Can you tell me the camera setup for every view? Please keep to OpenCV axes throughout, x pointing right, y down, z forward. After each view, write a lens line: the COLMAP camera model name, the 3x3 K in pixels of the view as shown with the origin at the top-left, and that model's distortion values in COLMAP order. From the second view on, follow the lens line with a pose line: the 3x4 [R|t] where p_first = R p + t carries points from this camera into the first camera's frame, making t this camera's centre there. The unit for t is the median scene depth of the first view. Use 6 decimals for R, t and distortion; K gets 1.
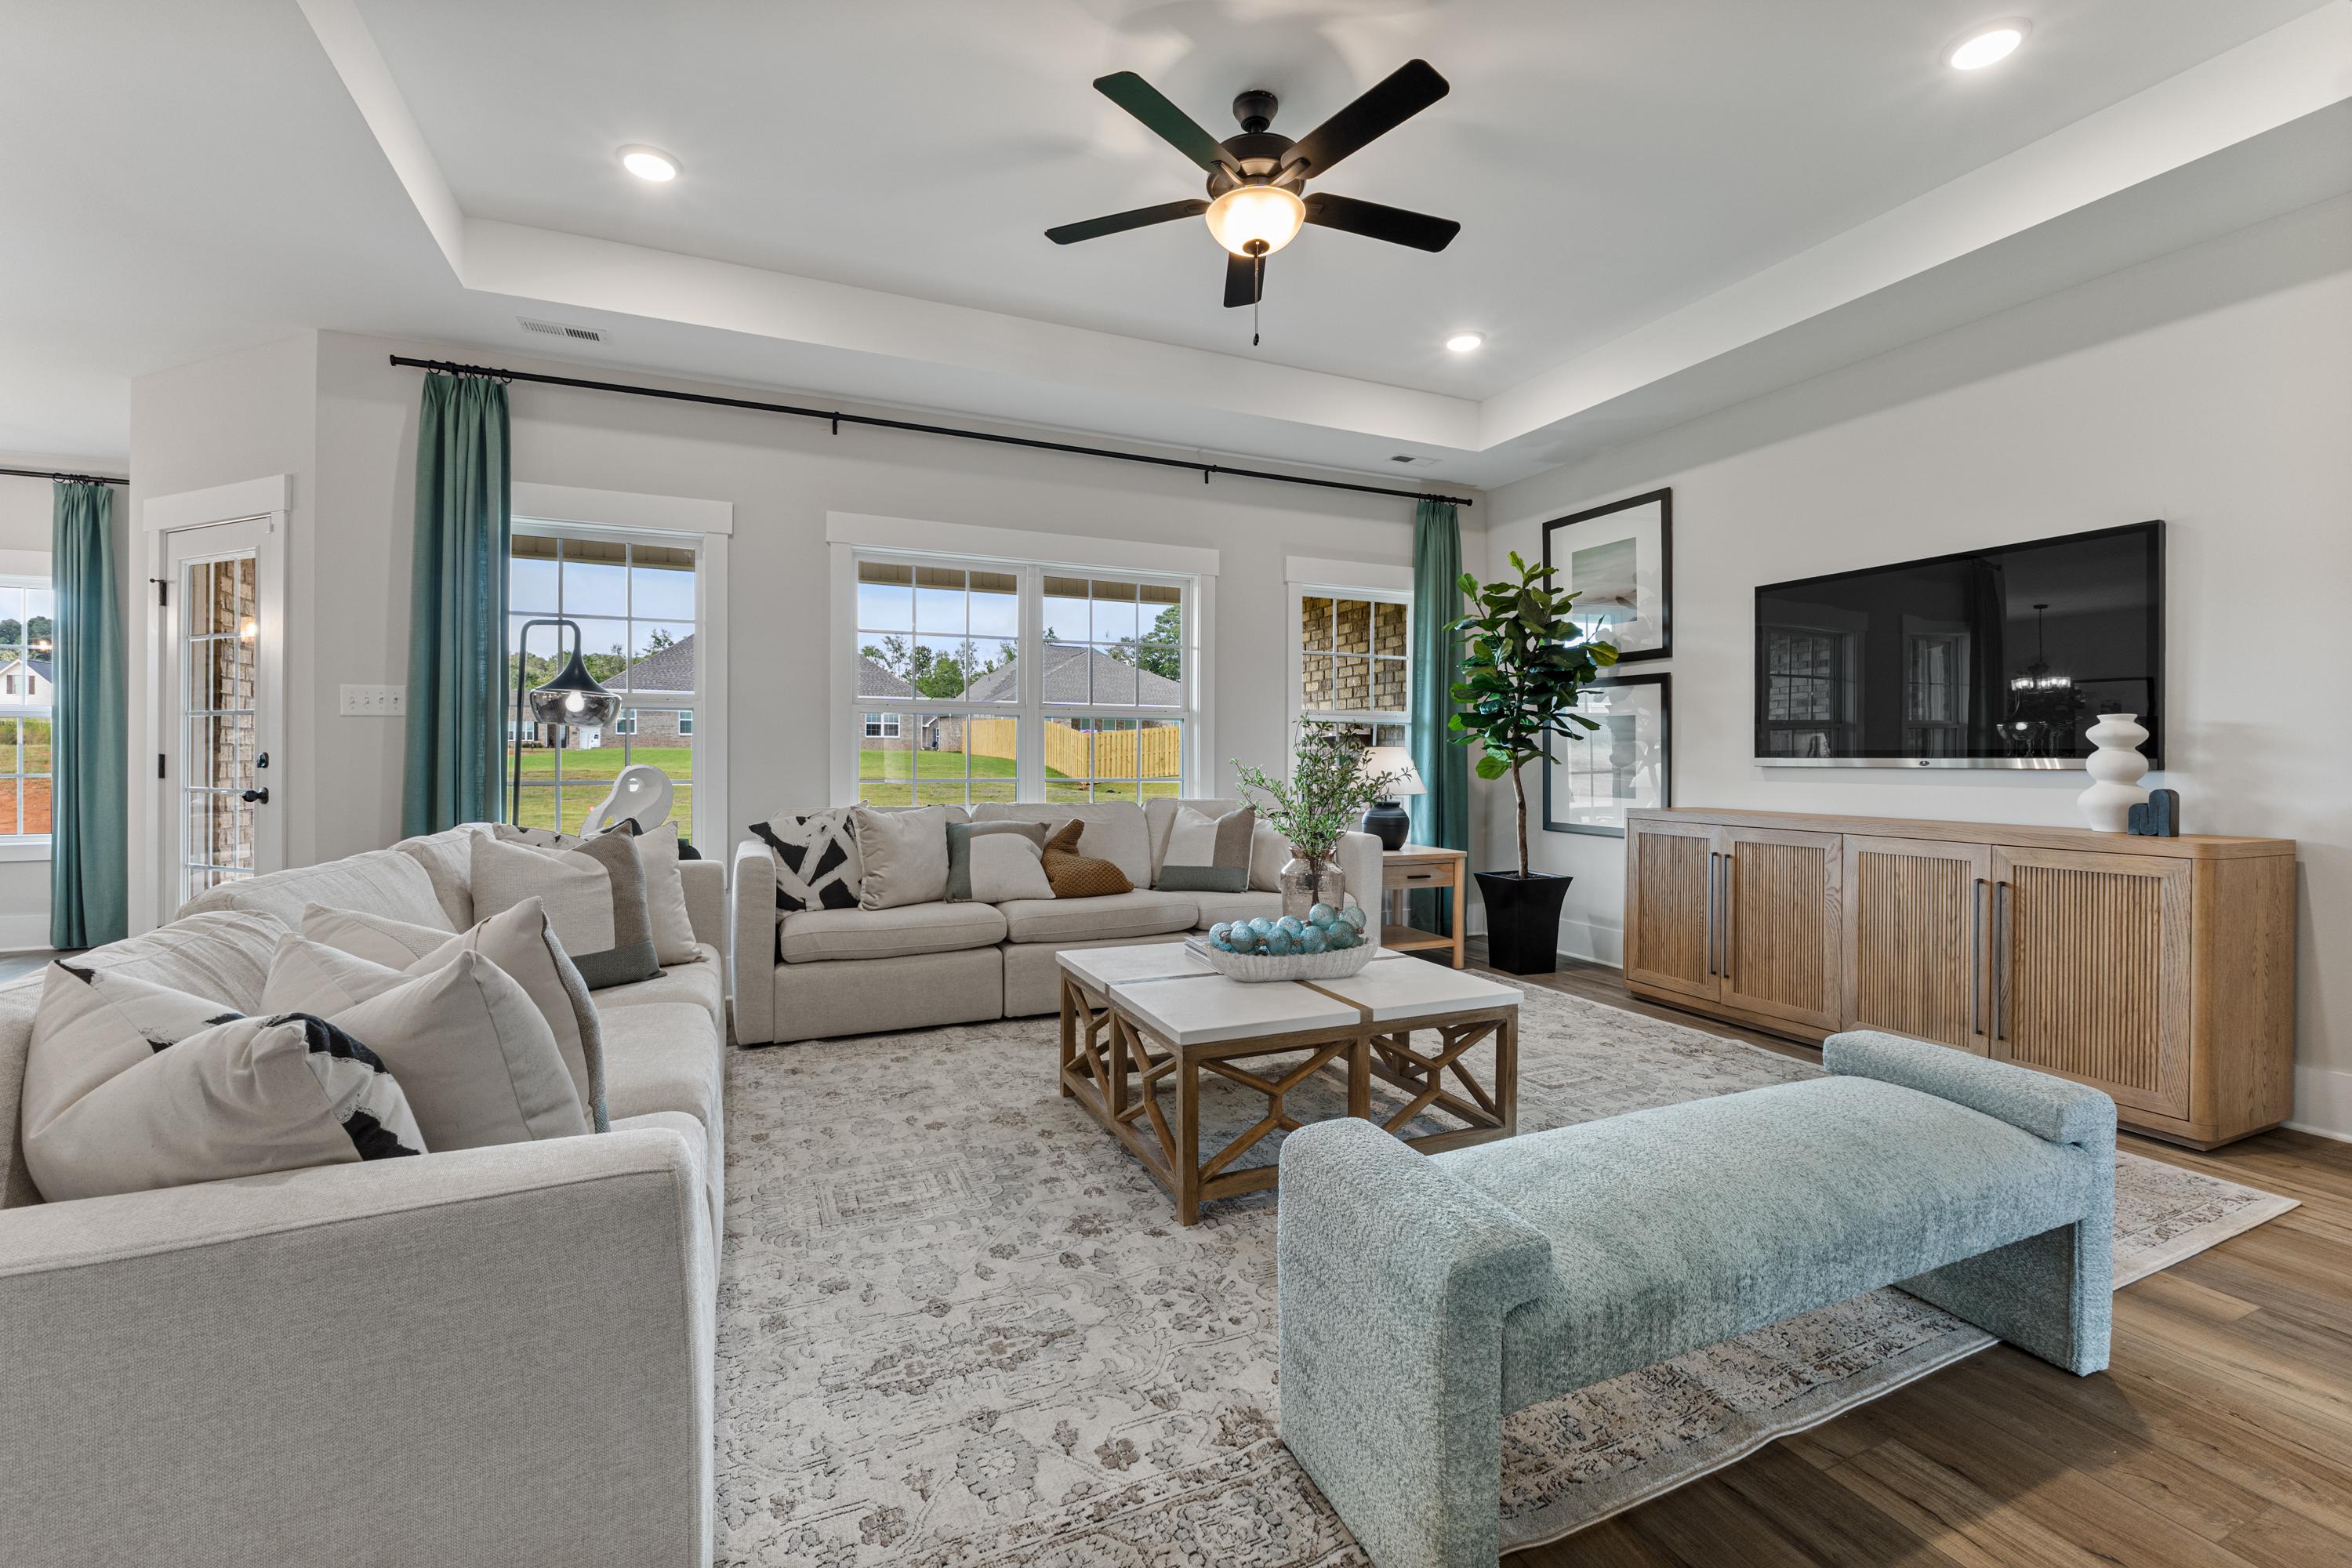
lens RADIAL K [[983.7, 0, 1181.7], [0, 983.7, 751.9], [0, 0, 1]] dist [-0.000679, -0.000047]
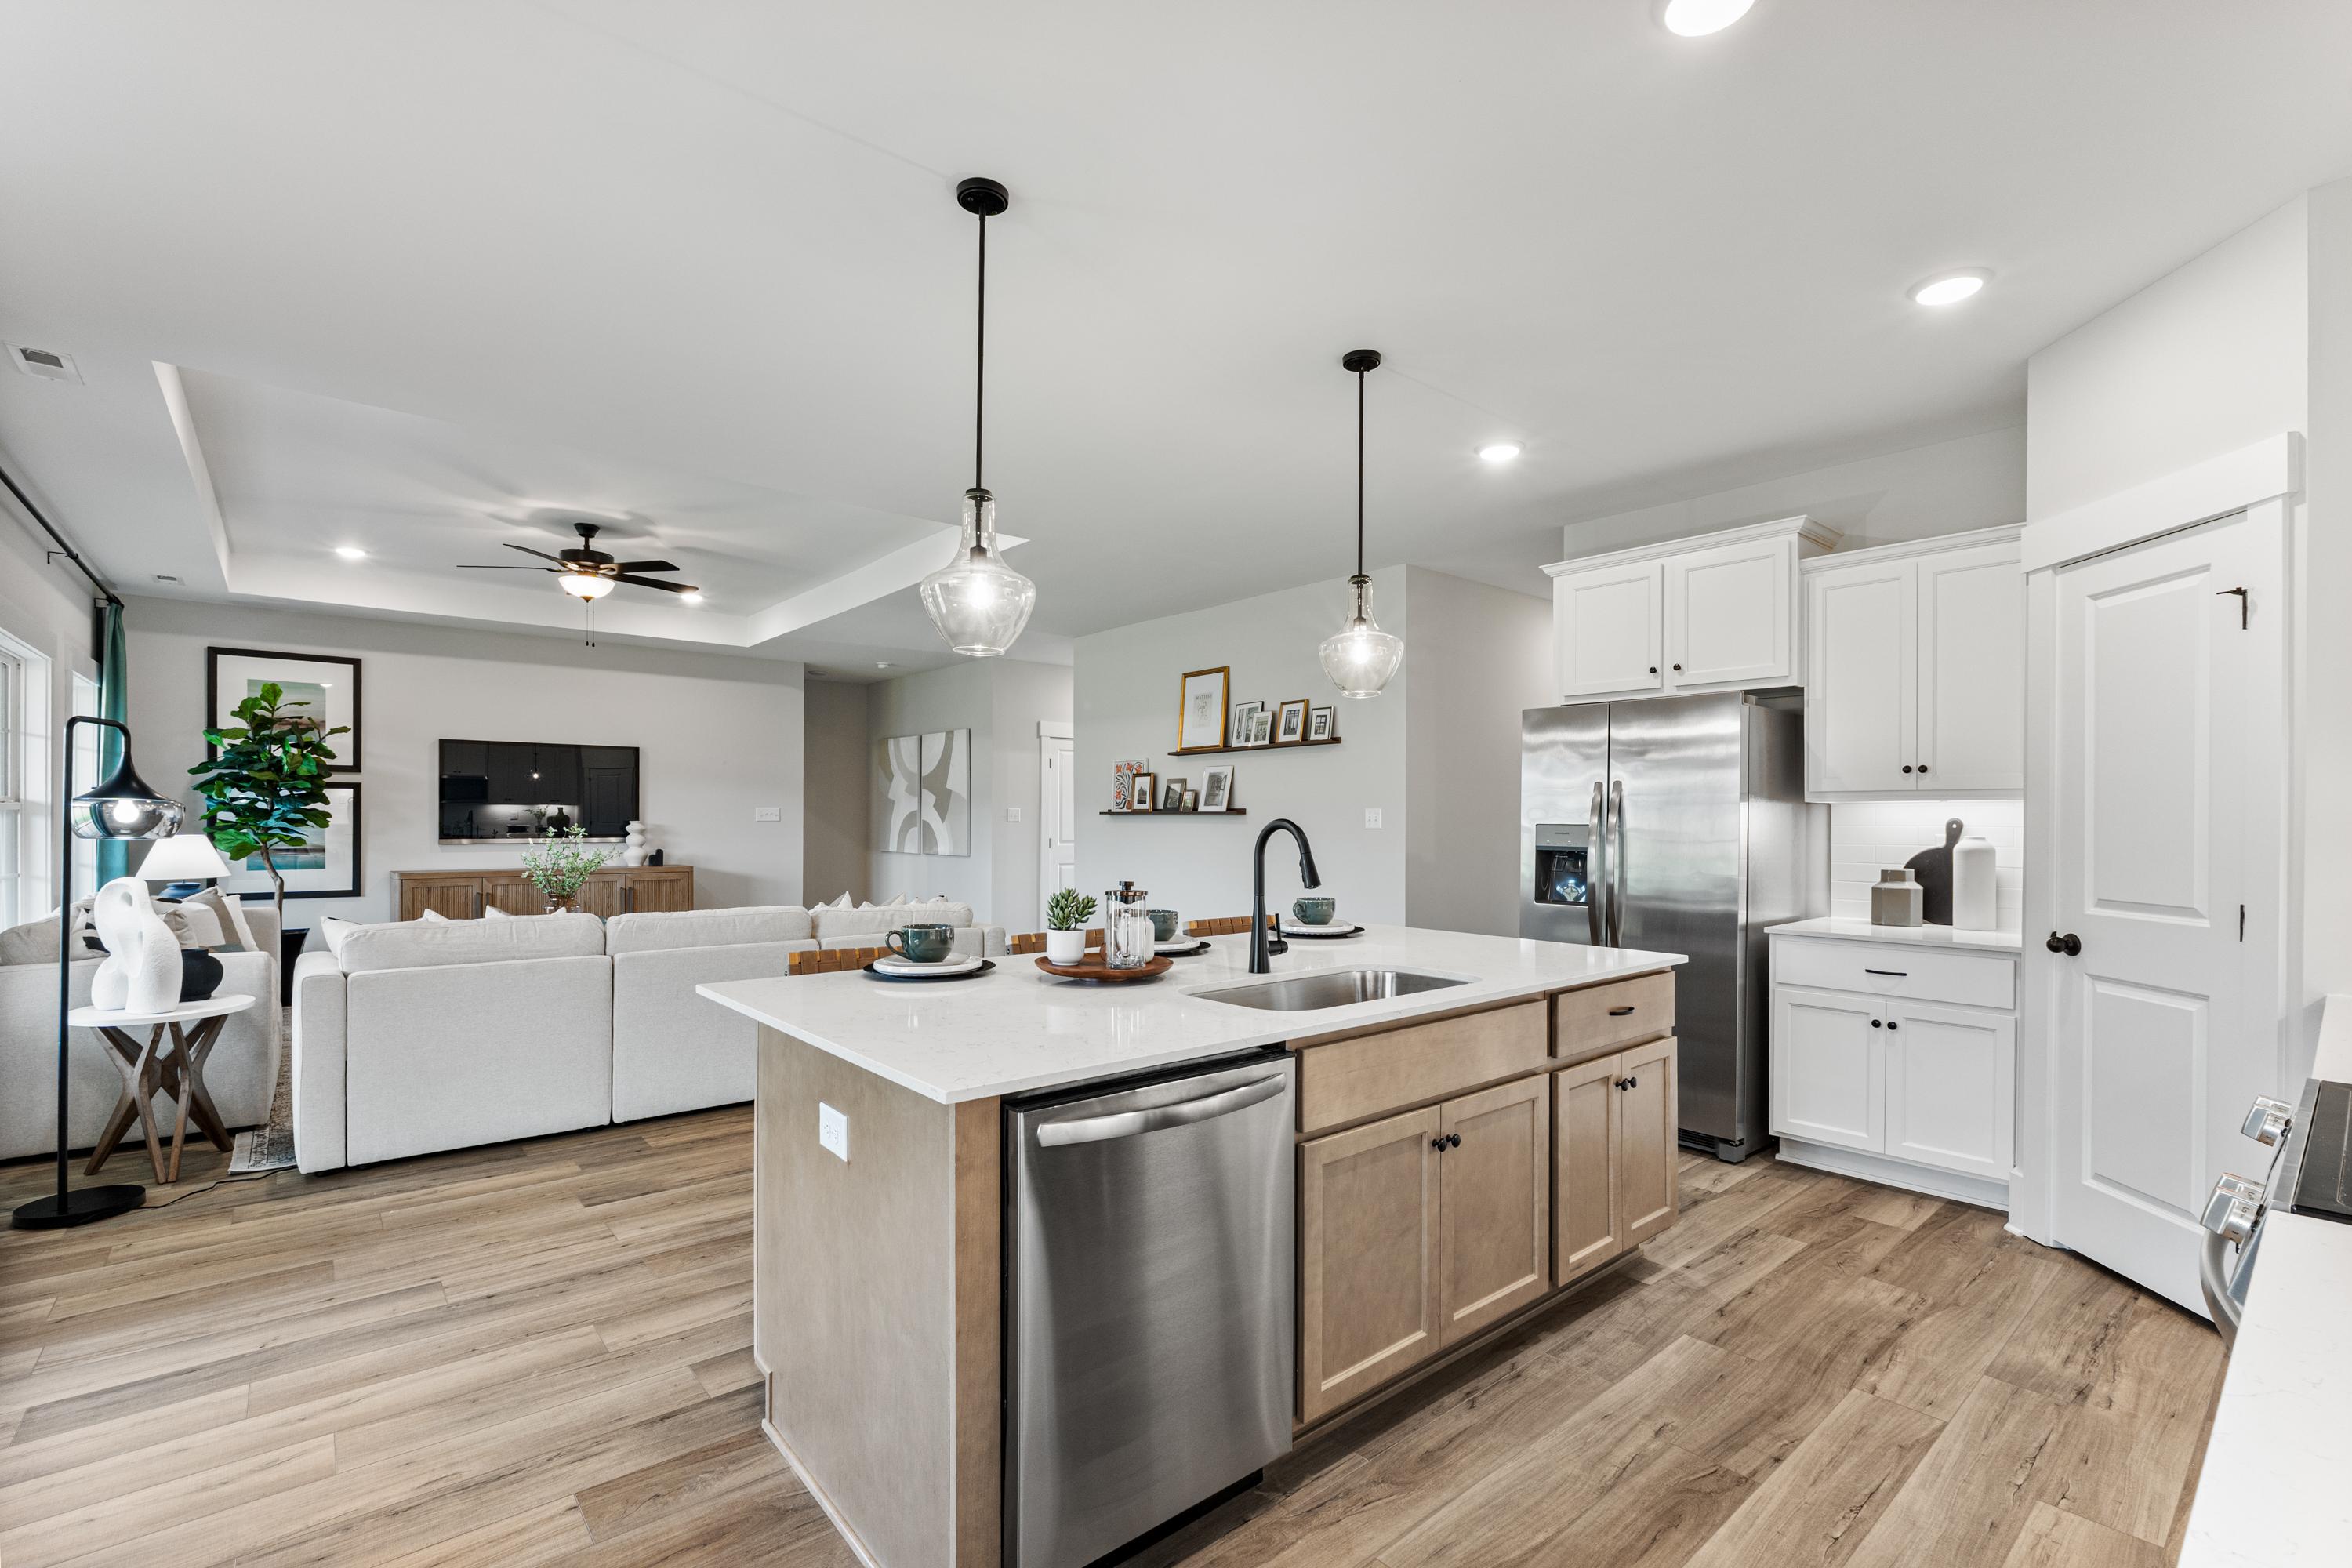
lens RADIAL K [[1048.4, 0, 1176.9], [0, 1048.4, 819.9], [0, 0, 1]] dist [-0.002654, -0.000504]
pose [[-0.276617, -0.006316, 0.960959, -1.349304], [-0.005780, 0.999971, 0.004908, -0.040263], [-0.960963, -0.004197, -0.276646, 0.253229]]
